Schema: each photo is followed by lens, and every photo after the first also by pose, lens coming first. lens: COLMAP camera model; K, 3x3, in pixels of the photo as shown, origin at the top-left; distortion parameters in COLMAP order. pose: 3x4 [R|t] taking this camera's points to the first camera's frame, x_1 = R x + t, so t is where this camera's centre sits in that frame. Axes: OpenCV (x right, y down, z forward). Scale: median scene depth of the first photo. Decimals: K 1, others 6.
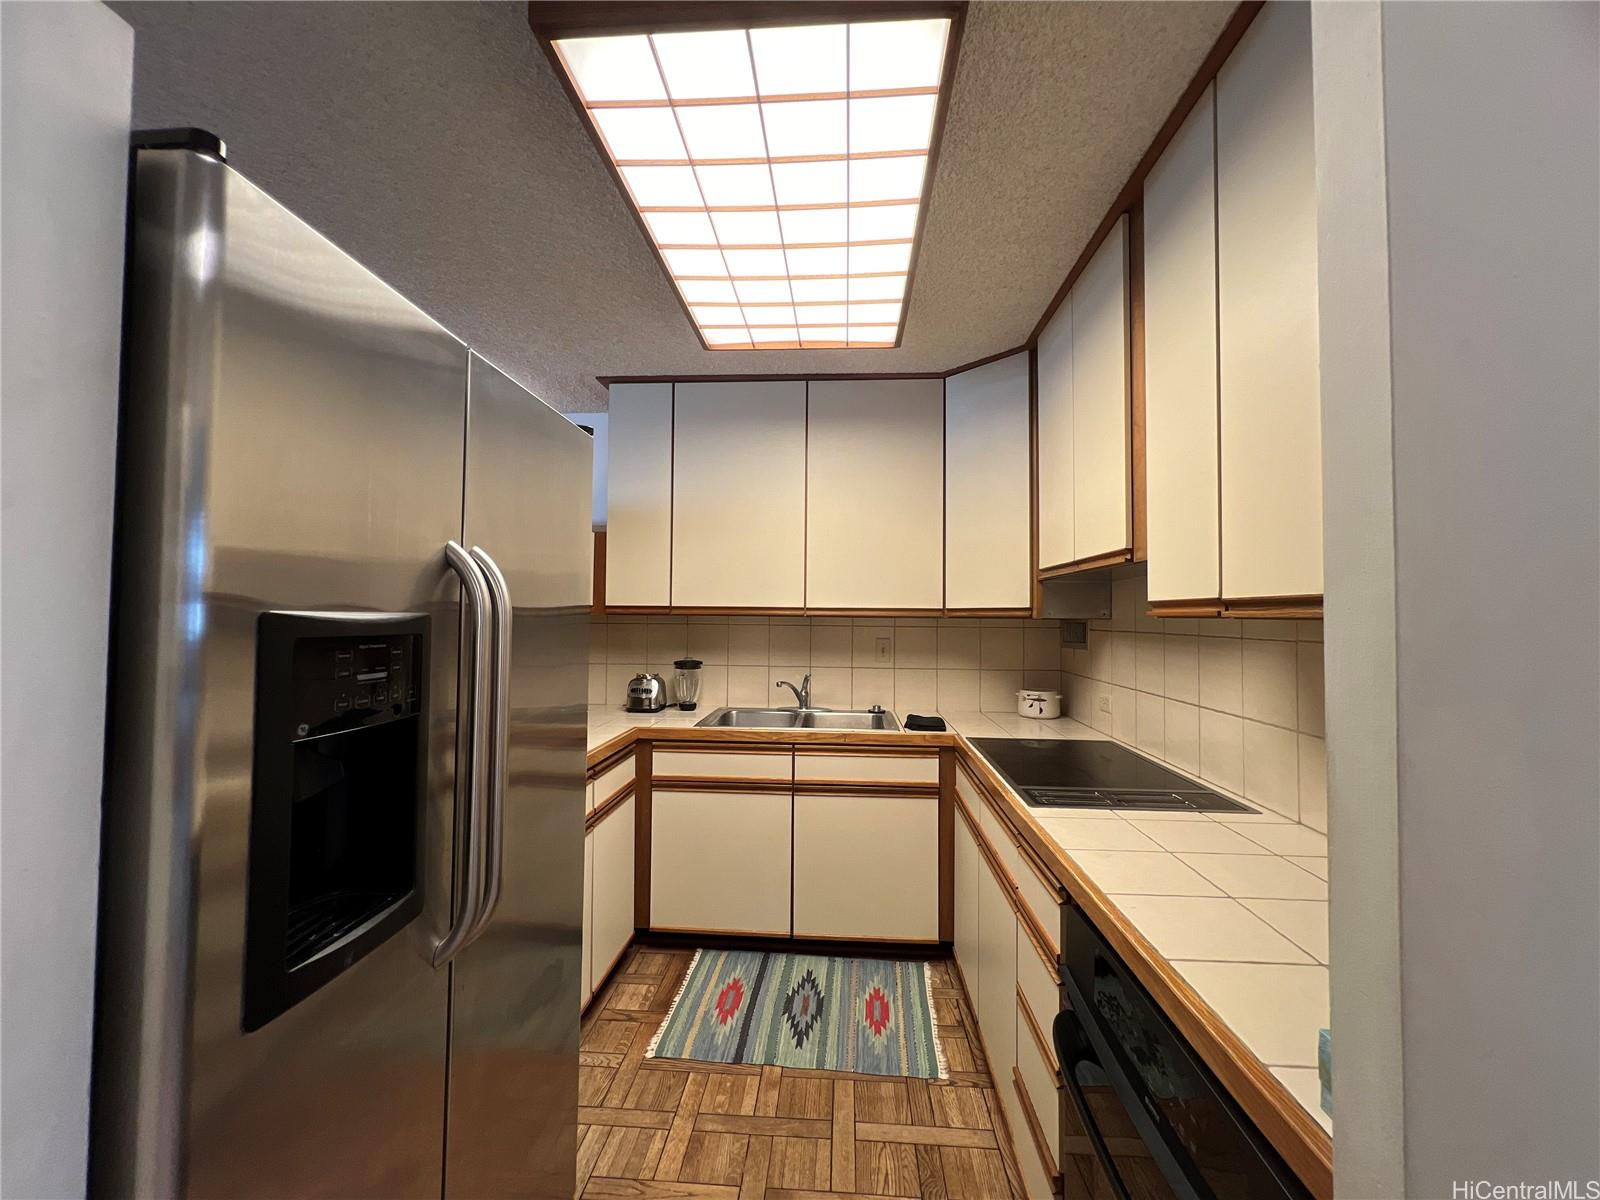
lens RADIAL K [[633.8, 0, 807.5], [0, 633.8, 599.5], [0, 0, 1]] dist [0.000147, -0.000140]
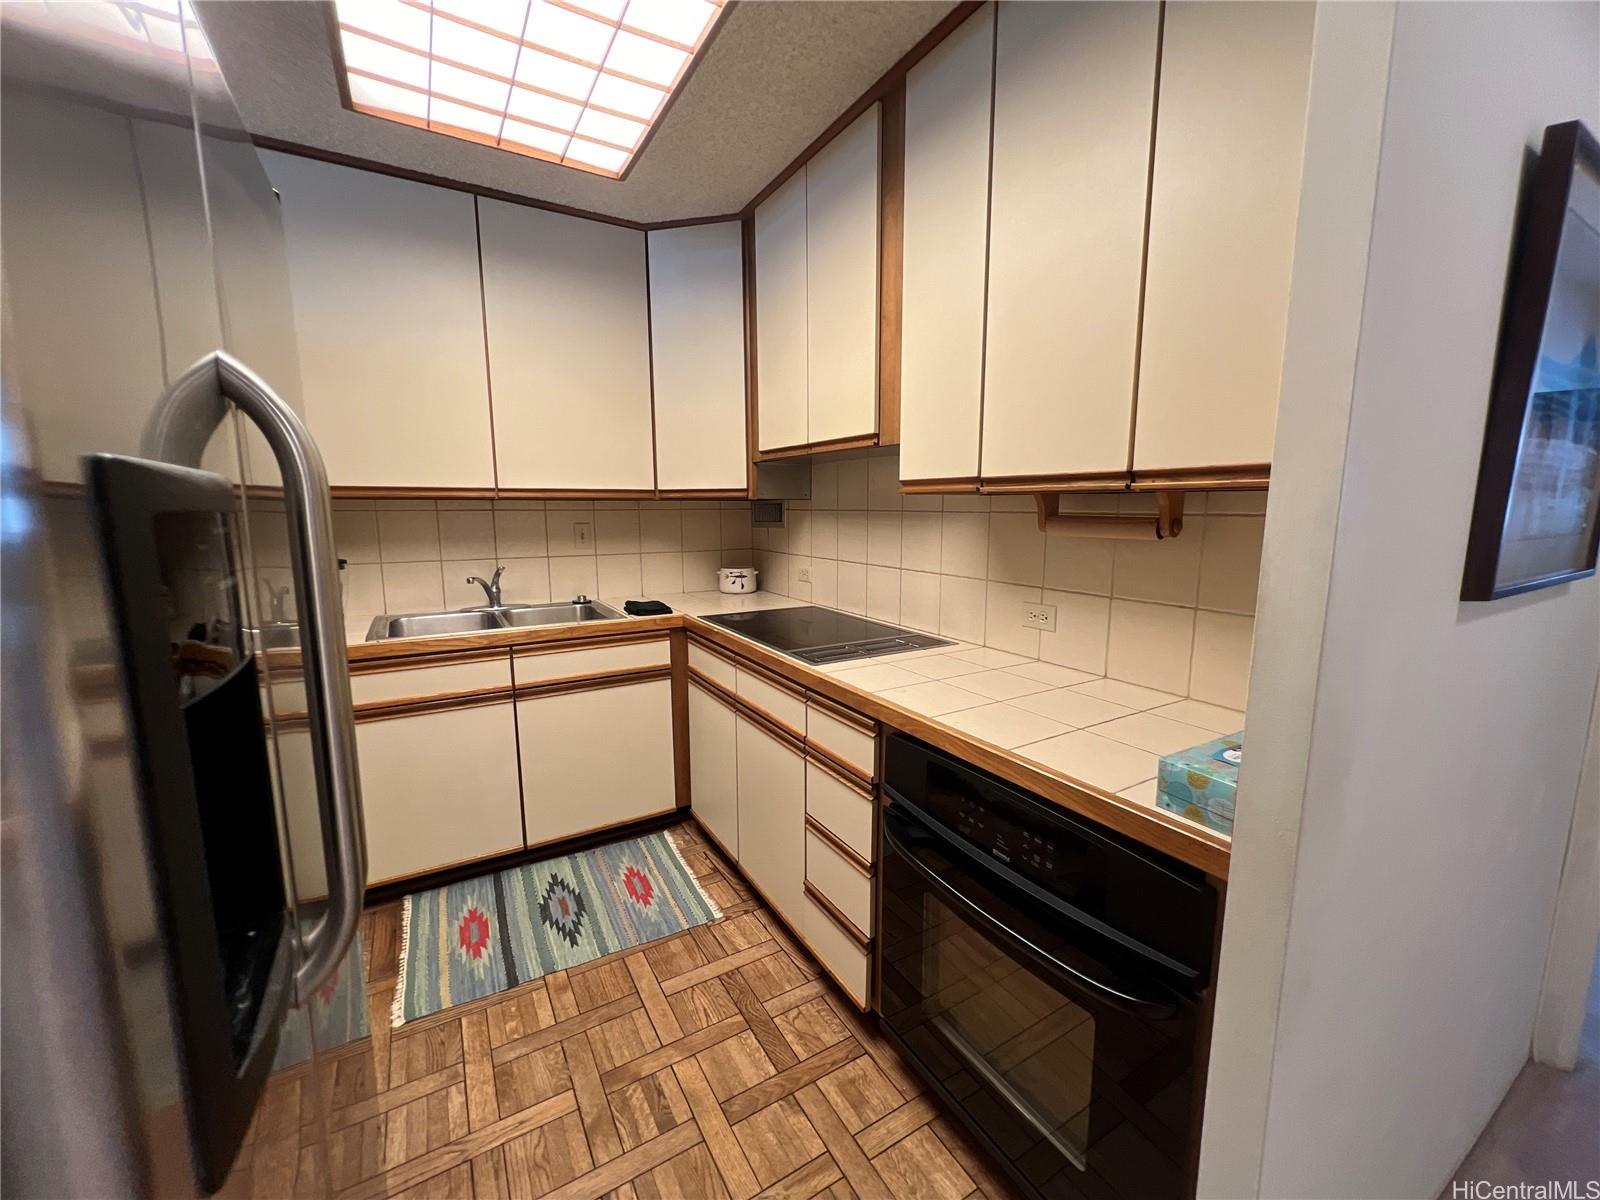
lens RADIAL K [[633.8, 0, 802.4], [0, 633.8, 597.7], [0, 0, 1]] dist [0.000147, -0.000140]
pose [[0.825659, -0.091756, 0.556658, -0.198578], [-0.006334, 0.985116, 0.171777, 0.011773], [-0.564134, -0.145355, 0.812788, 0.084219]]
